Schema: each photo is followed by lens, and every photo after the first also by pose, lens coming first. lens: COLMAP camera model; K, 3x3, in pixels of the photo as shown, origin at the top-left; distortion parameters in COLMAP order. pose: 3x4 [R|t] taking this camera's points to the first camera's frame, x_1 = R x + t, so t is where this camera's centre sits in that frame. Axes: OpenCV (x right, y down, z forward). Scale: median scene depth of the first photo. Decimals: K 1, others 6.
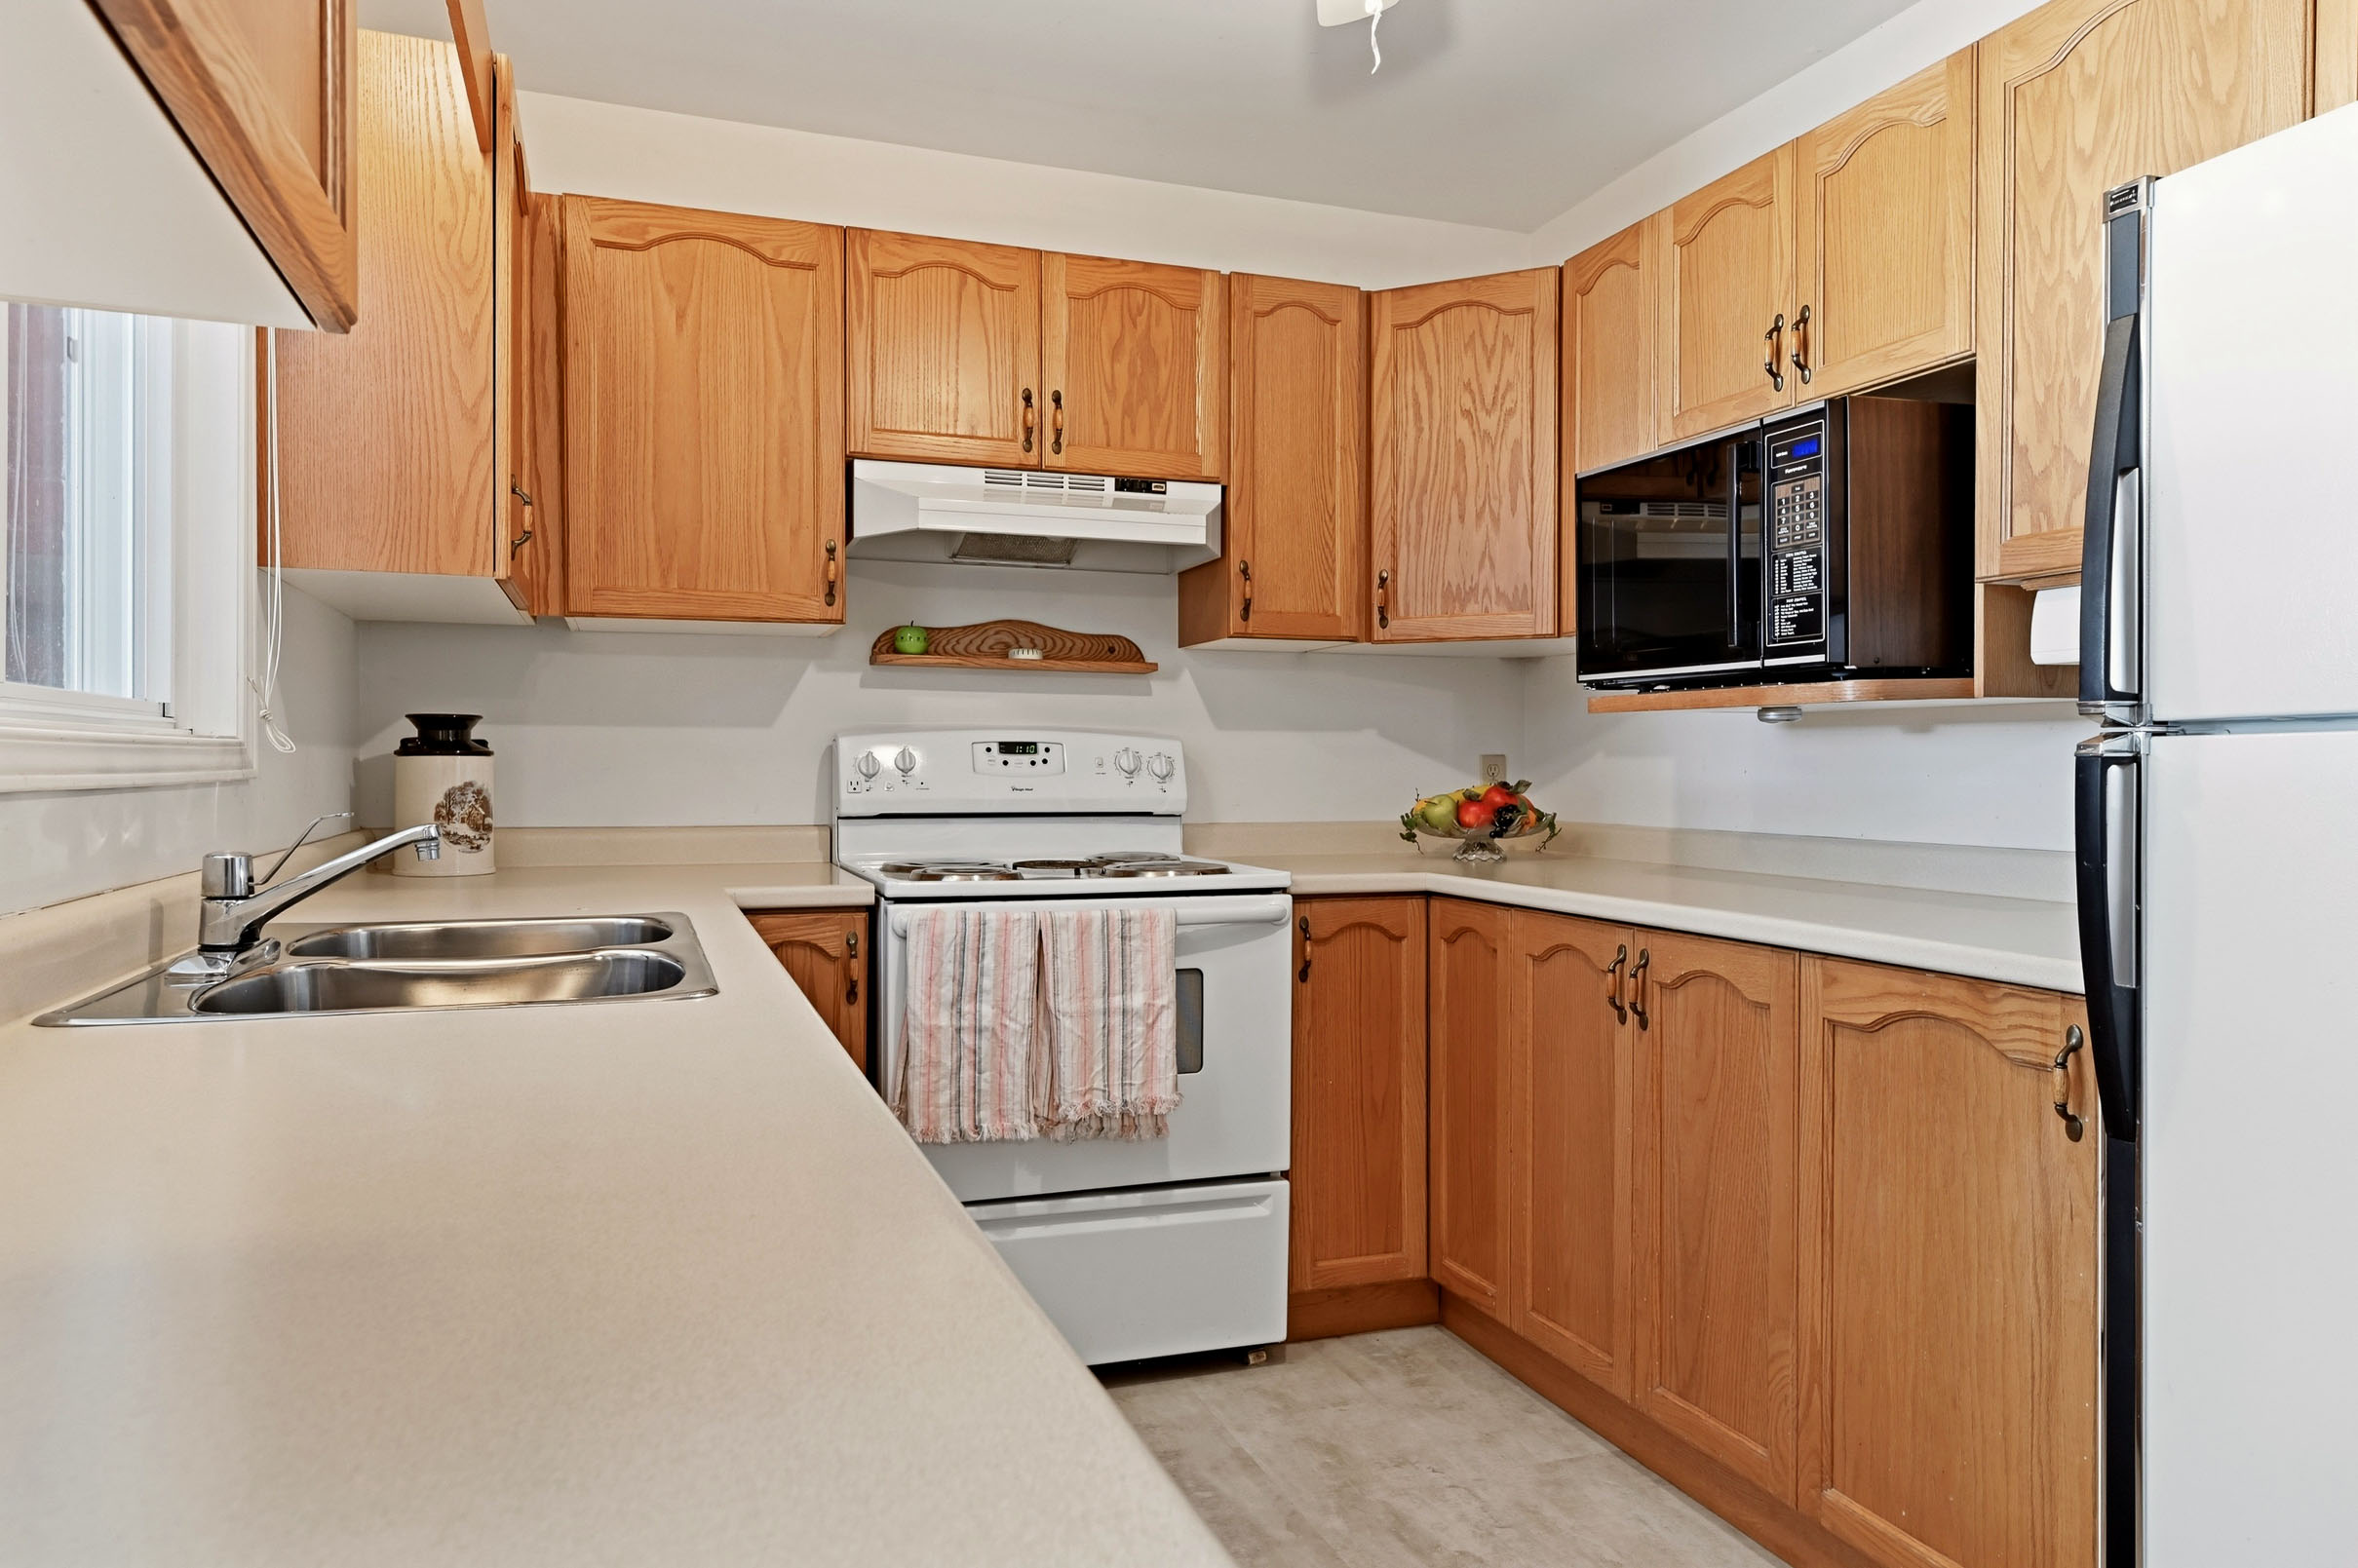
lens RADIAL K [[1506.3, 0, 1148.1], [0, 1506.3, 782.9], [0, 0, 1]] dist [0.006971, 0.000816]
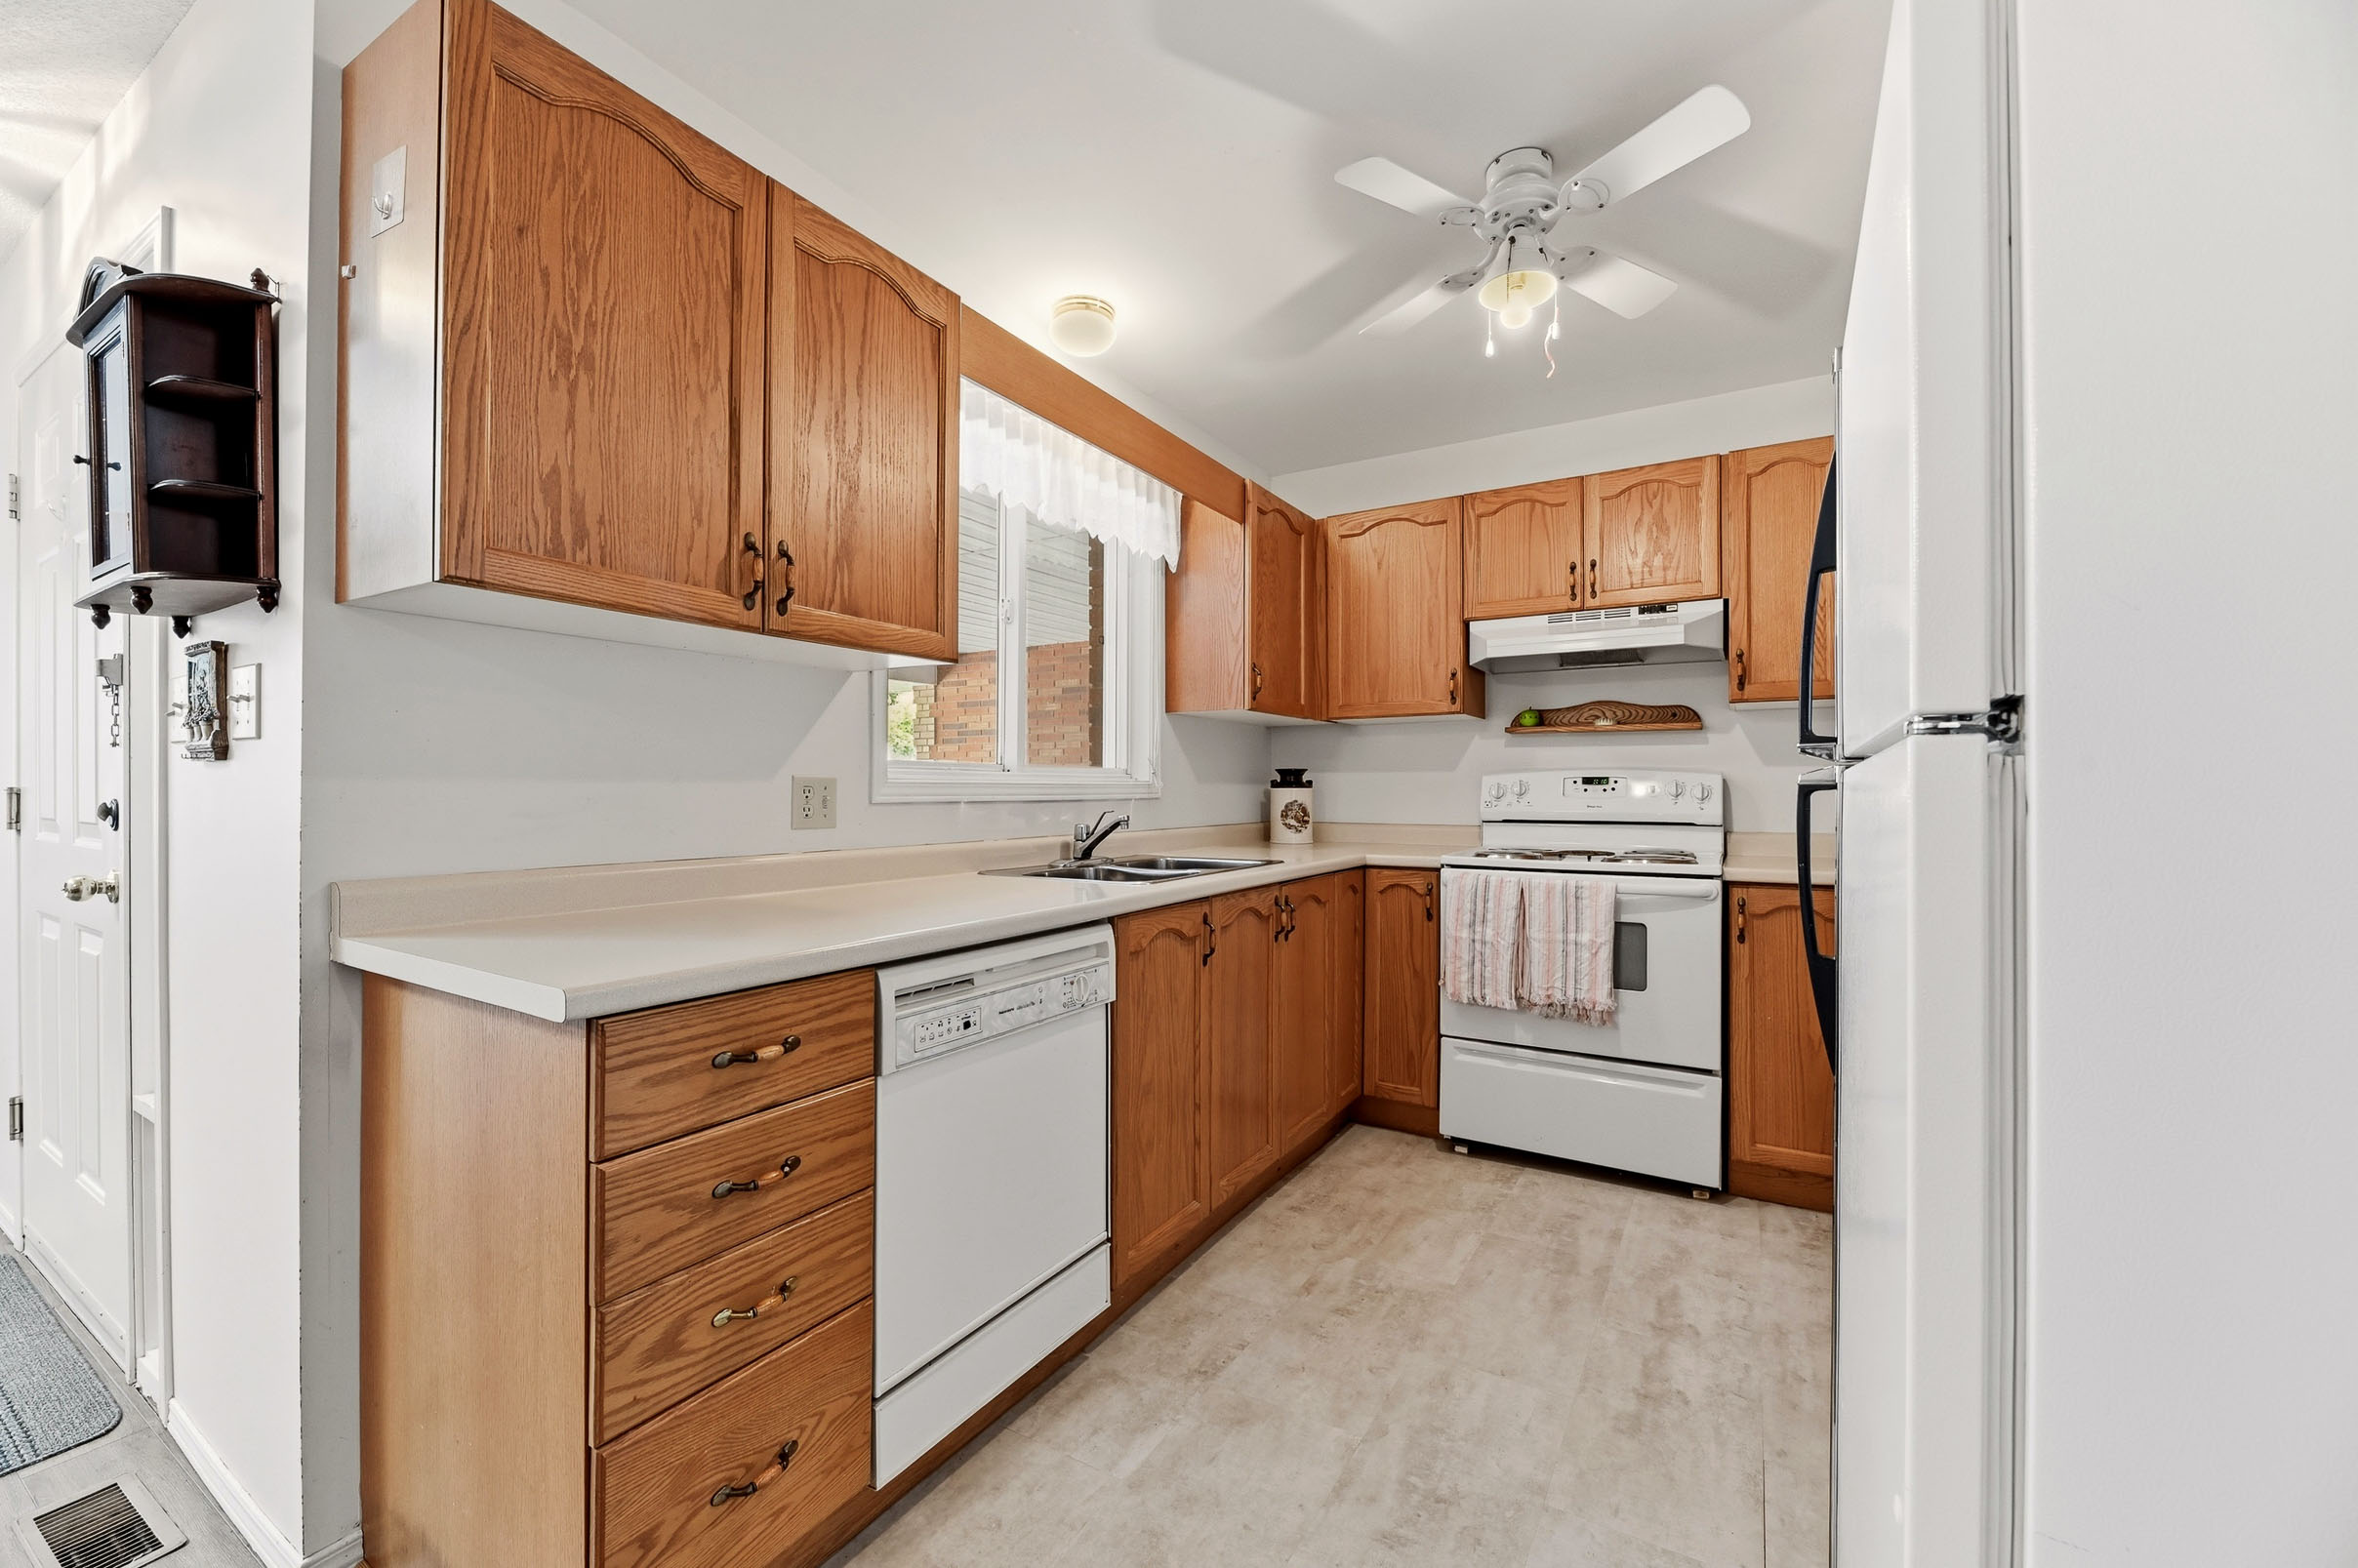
lens RADIAL K [[934.0, 0, 1165.9], [0, 934.0, 789.7], [0, 0, 1]] dist [-0.000339, -0.003073]
pose [[0.638066, -0.003860, -0.769972, 0.446694], [-0.006836, 0.999920, -0.010677, -0.000072], [0.769951, 0.012076, 0.637988, 0.013889]]
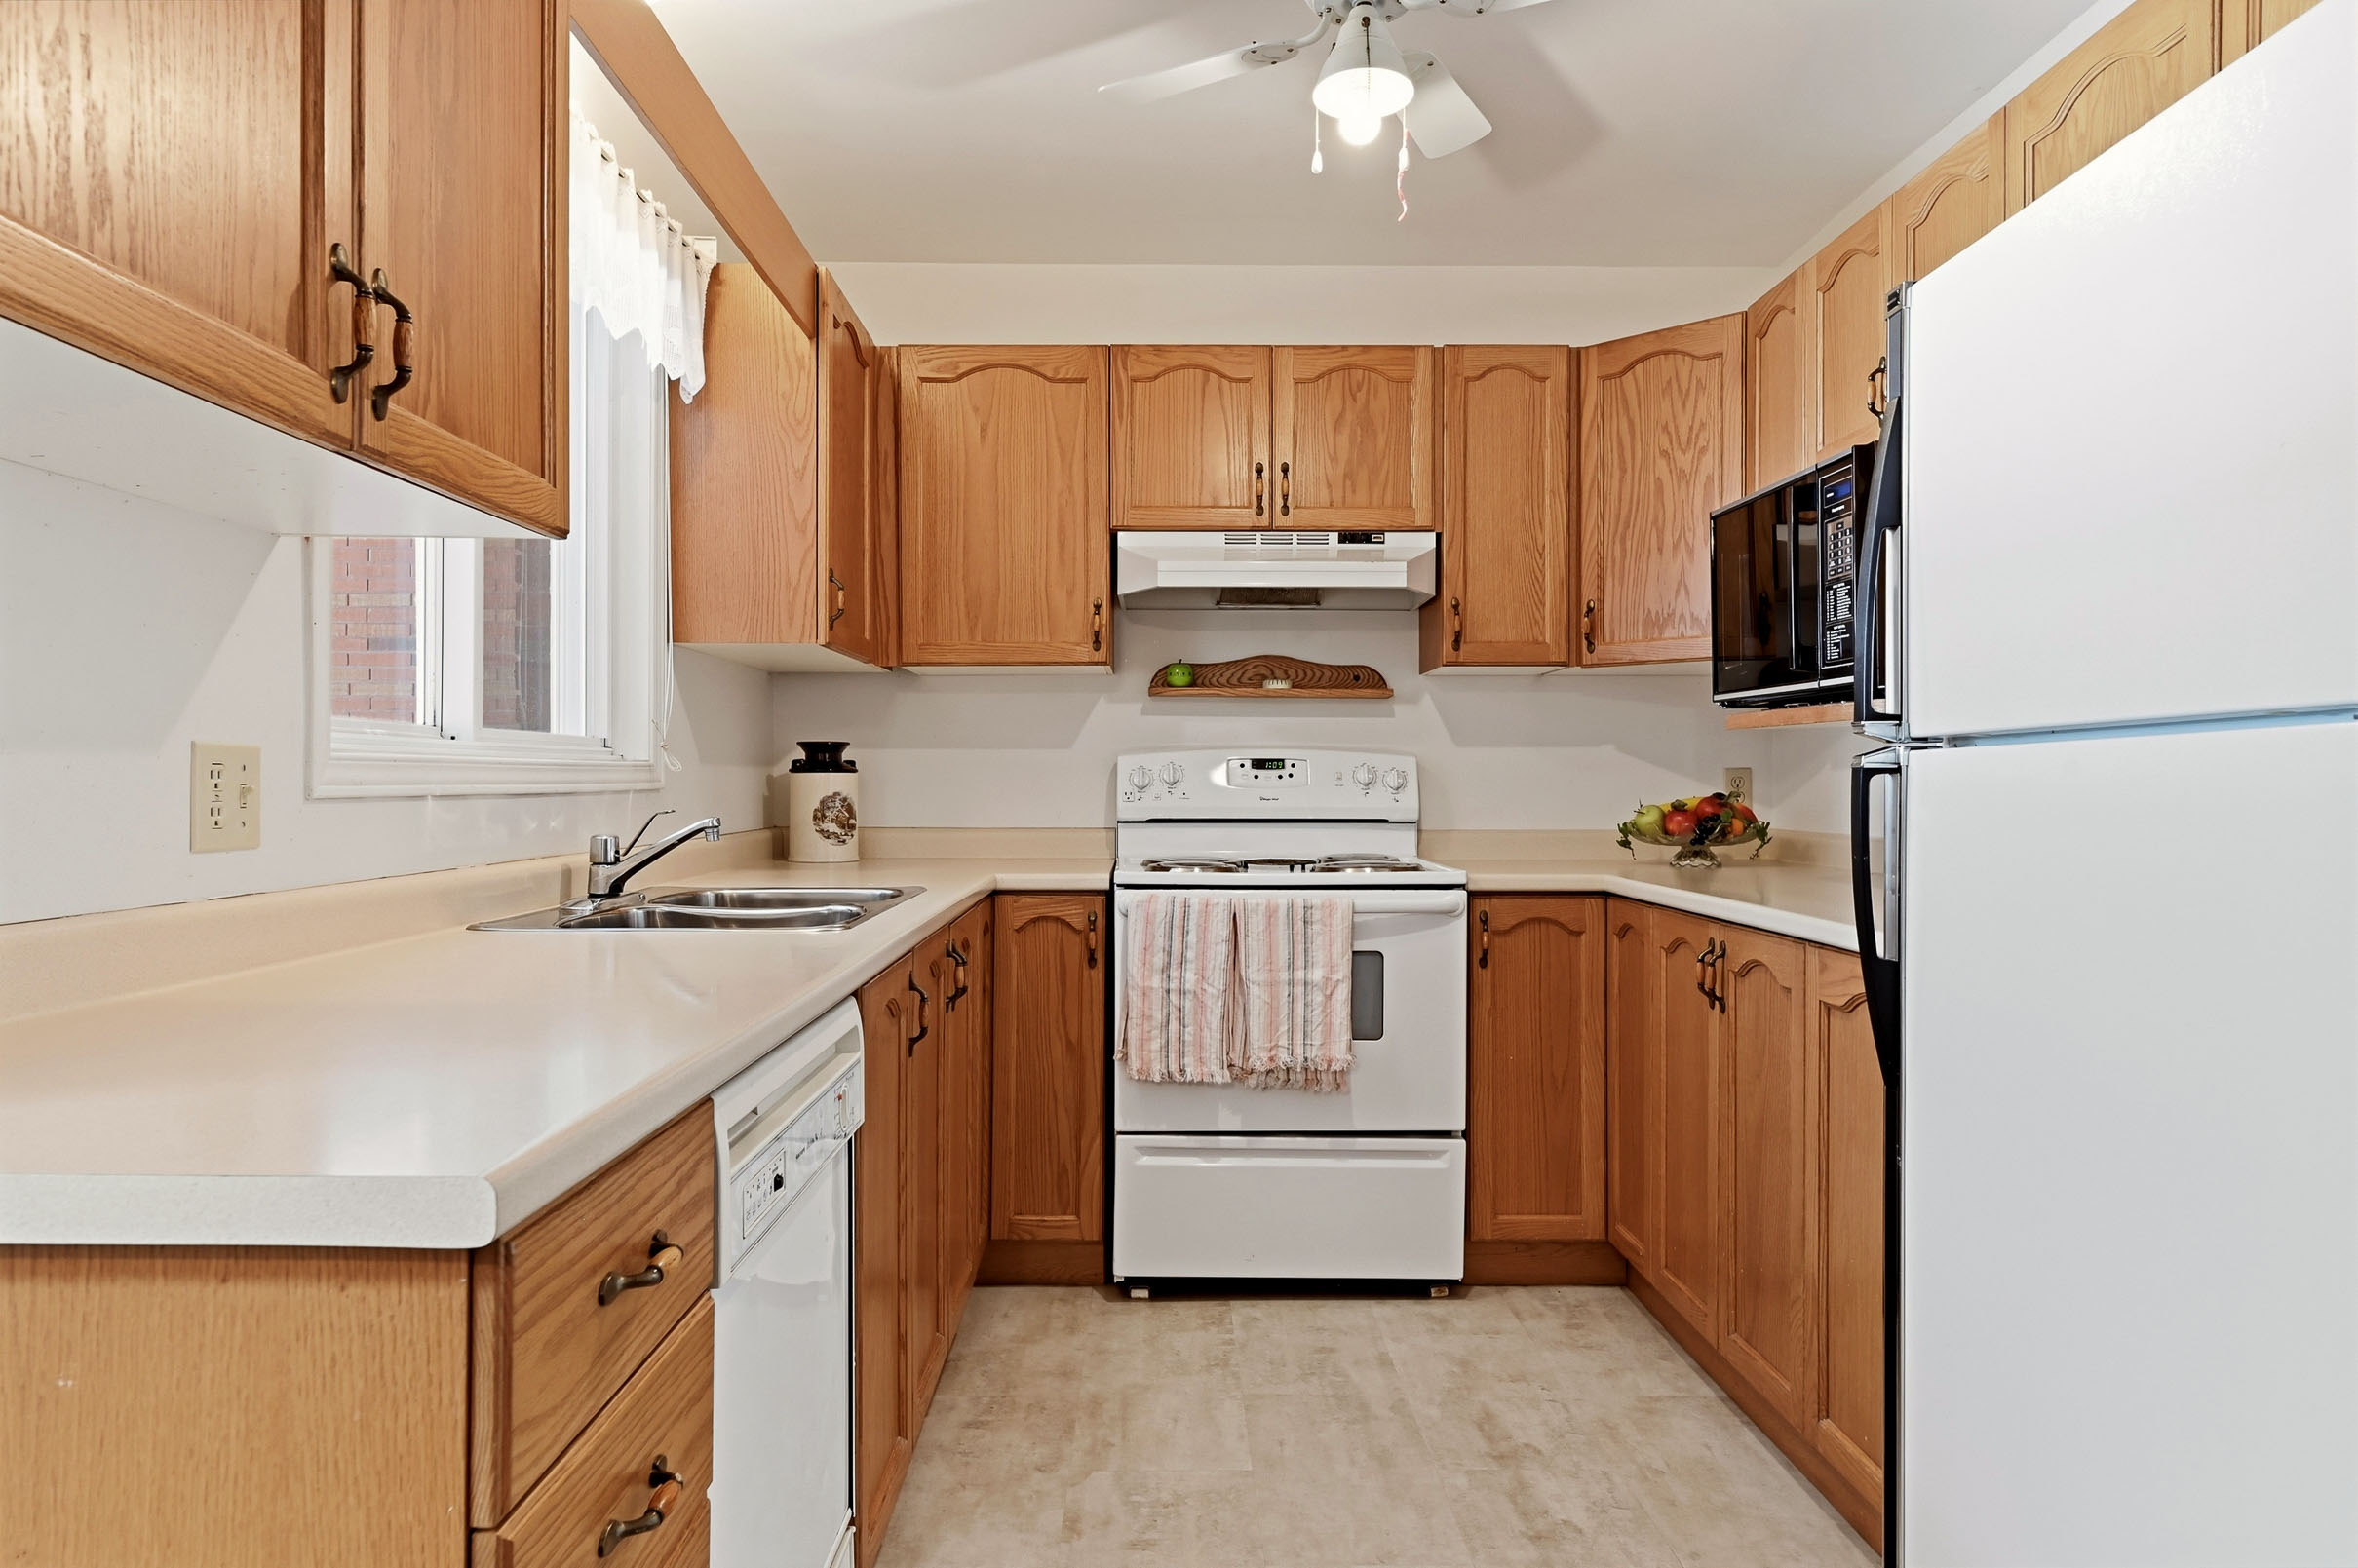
lens RADIAL K [[1488.1, 0, 1144.9], [0, 1488.1, 796.0], [0, 0, 1]] dist [0.007039, 0.001725]
pose [[0.944888, 0.001054, -0.327391, 0.234830], [-0.001509, 0.999998, -0.001135, 0.003733], [0.327389, 0.001566, 0.944888, -0.152126]]
